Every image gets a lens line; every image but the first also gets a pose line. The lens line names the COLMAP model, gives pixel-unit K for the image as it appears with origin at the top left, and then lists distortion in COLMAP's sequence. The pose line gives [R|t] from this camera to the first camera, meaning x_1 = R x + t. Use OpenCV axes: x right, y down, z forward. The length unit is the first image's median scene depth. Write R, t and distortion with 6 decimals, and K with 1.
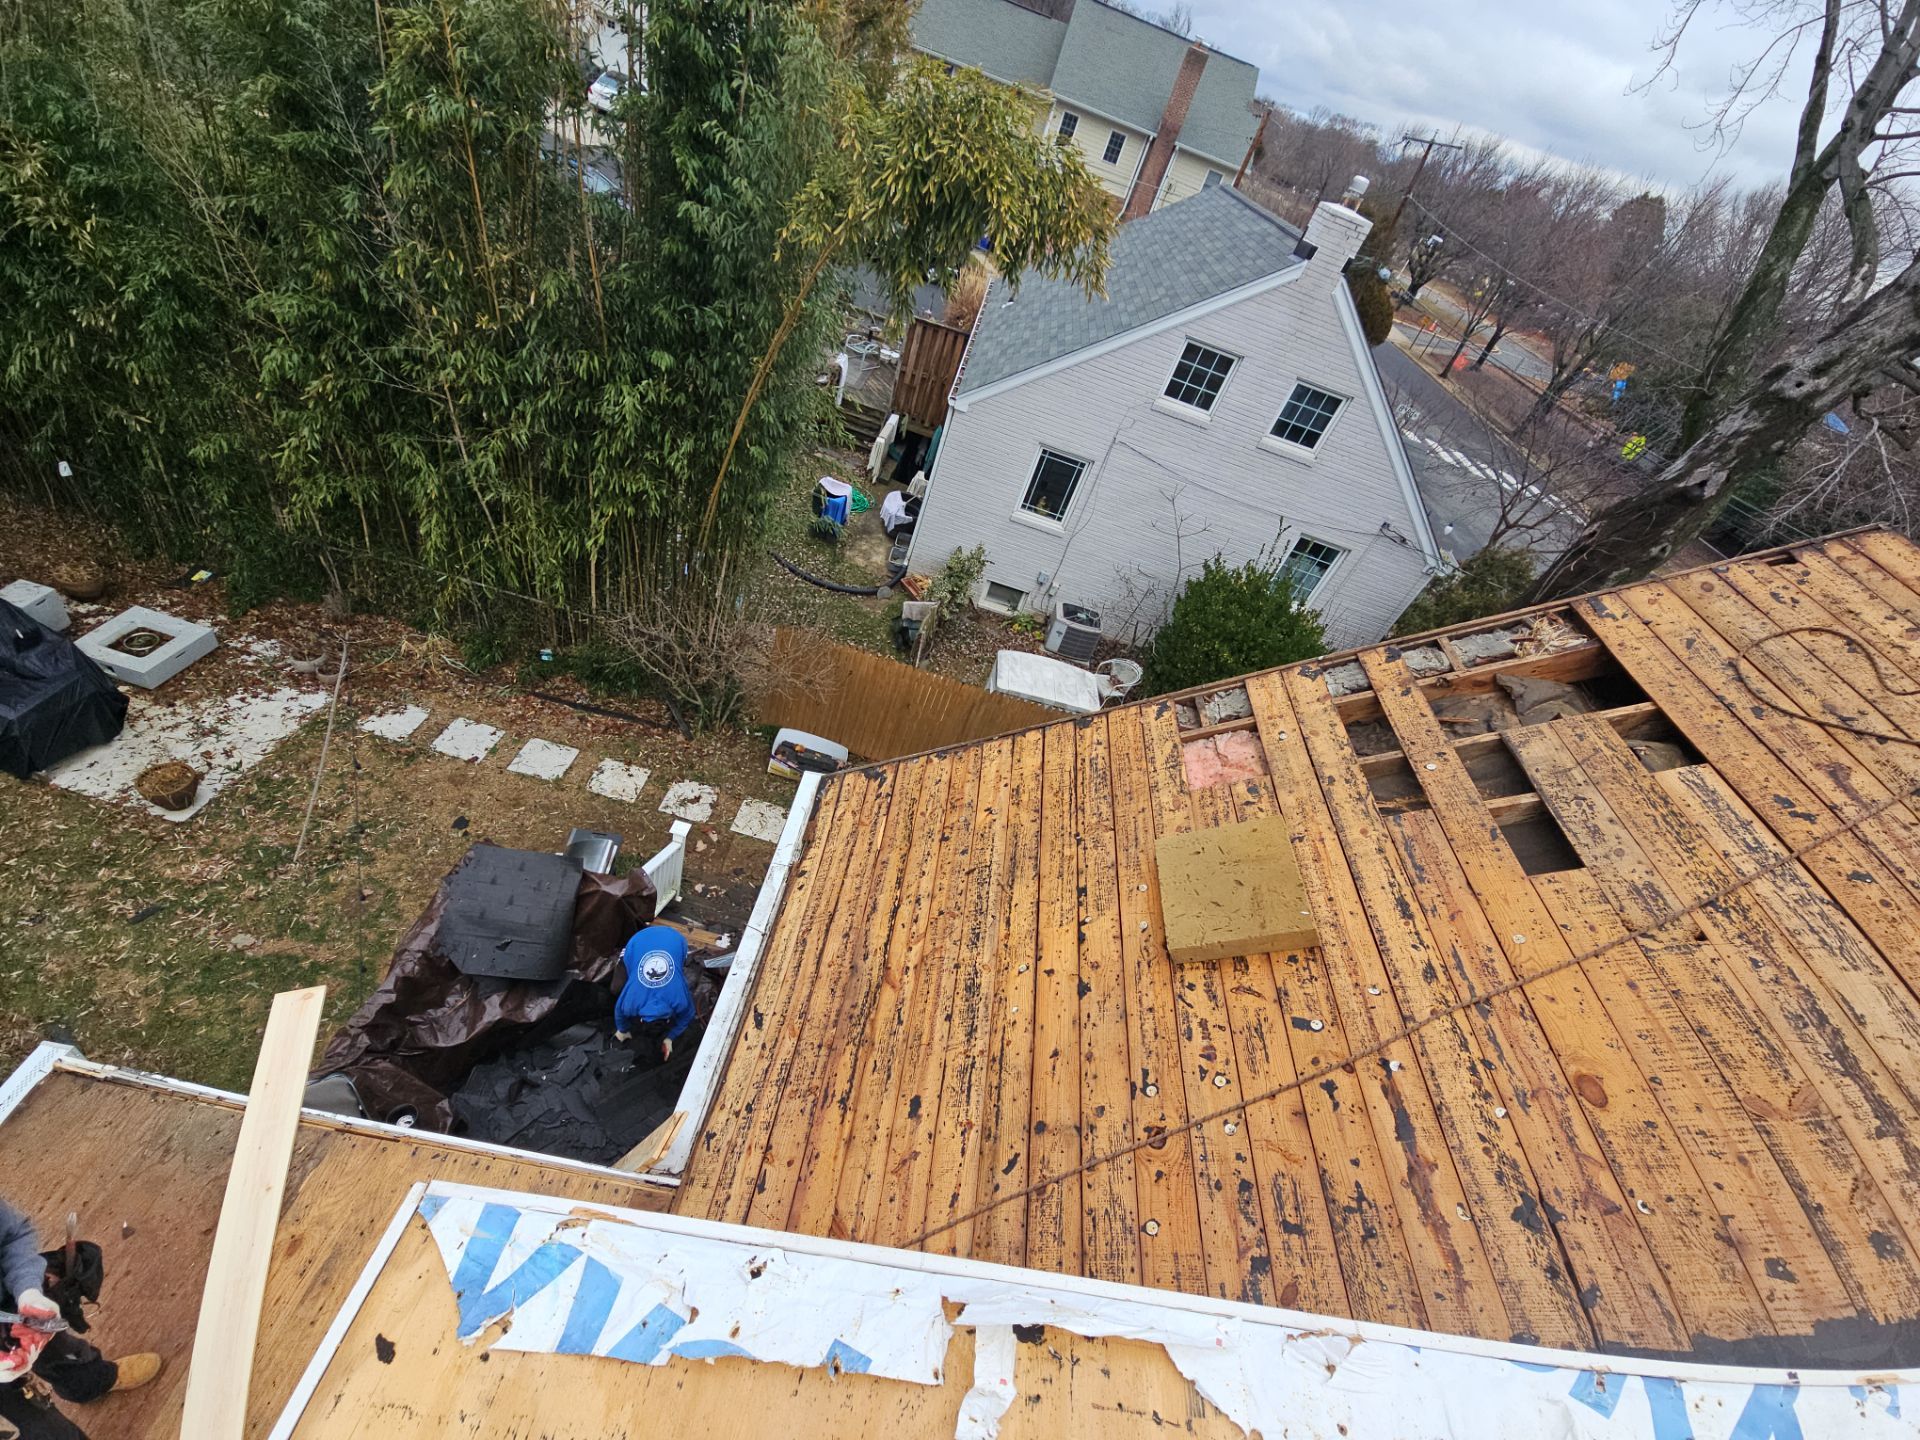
lens RADIAL K [[792.8, 0, 955.7], [0, 792.8, 722.4], [0, 0, 1]] dist [0.000831, -0.003242]
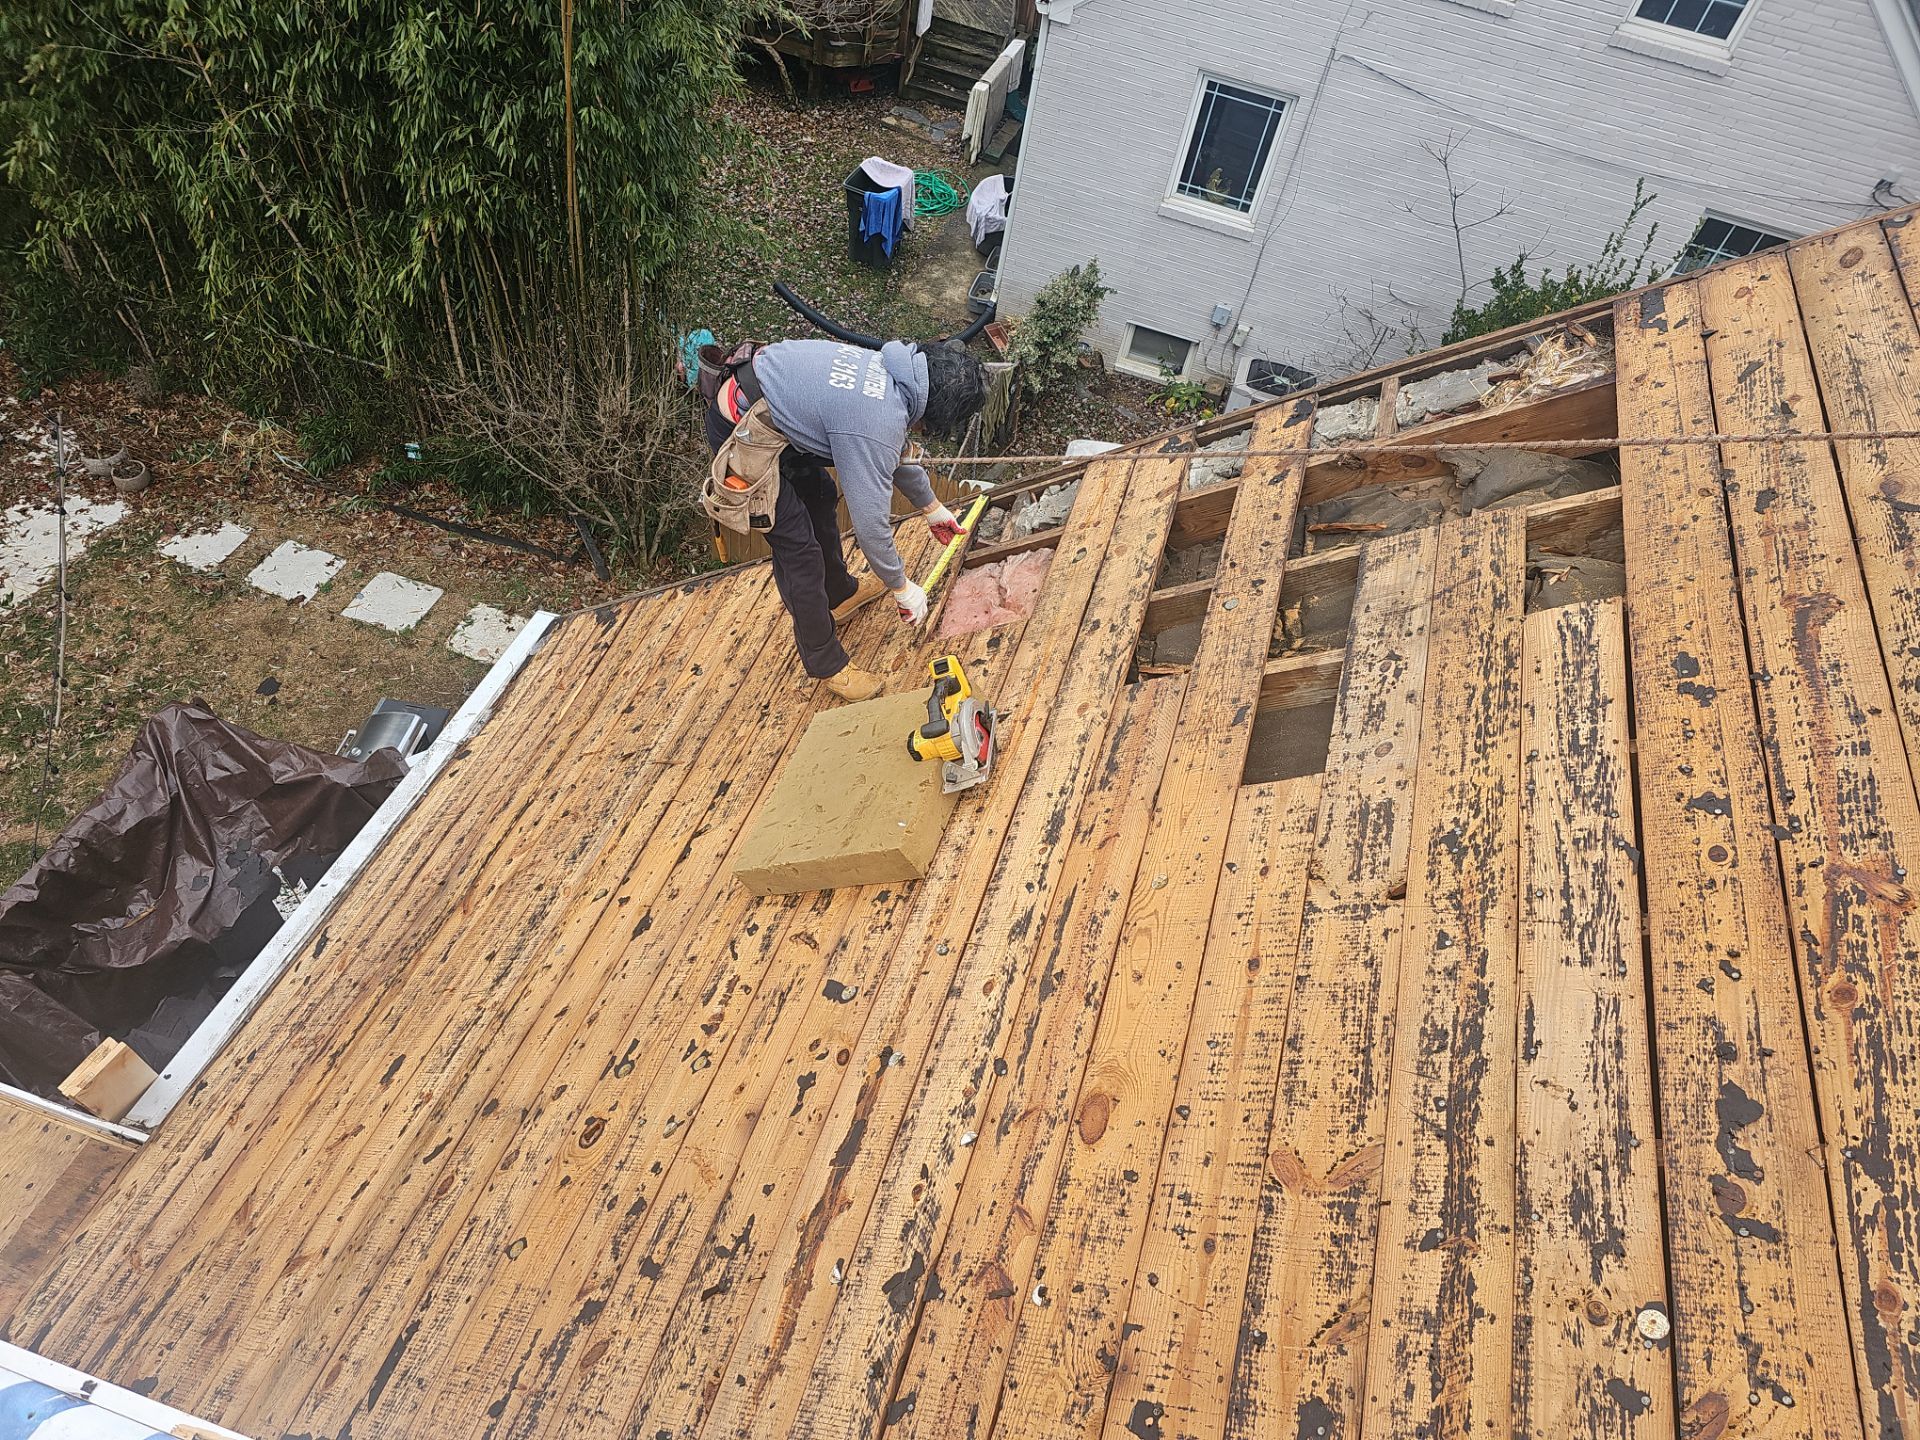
lens RADIAL K [[1284.0, 0, 956.2], [0, 1284.0, 712.0], [0, 0, 1]] dist [0.051020, -0.050770]
pose [[0.970327, 0.041394, -0.238227, 0.285992], [-0.016481, 0.994269, 0.105630, 0.017585], [0.241234, -0.098570, 0.965448, 0.018629]]
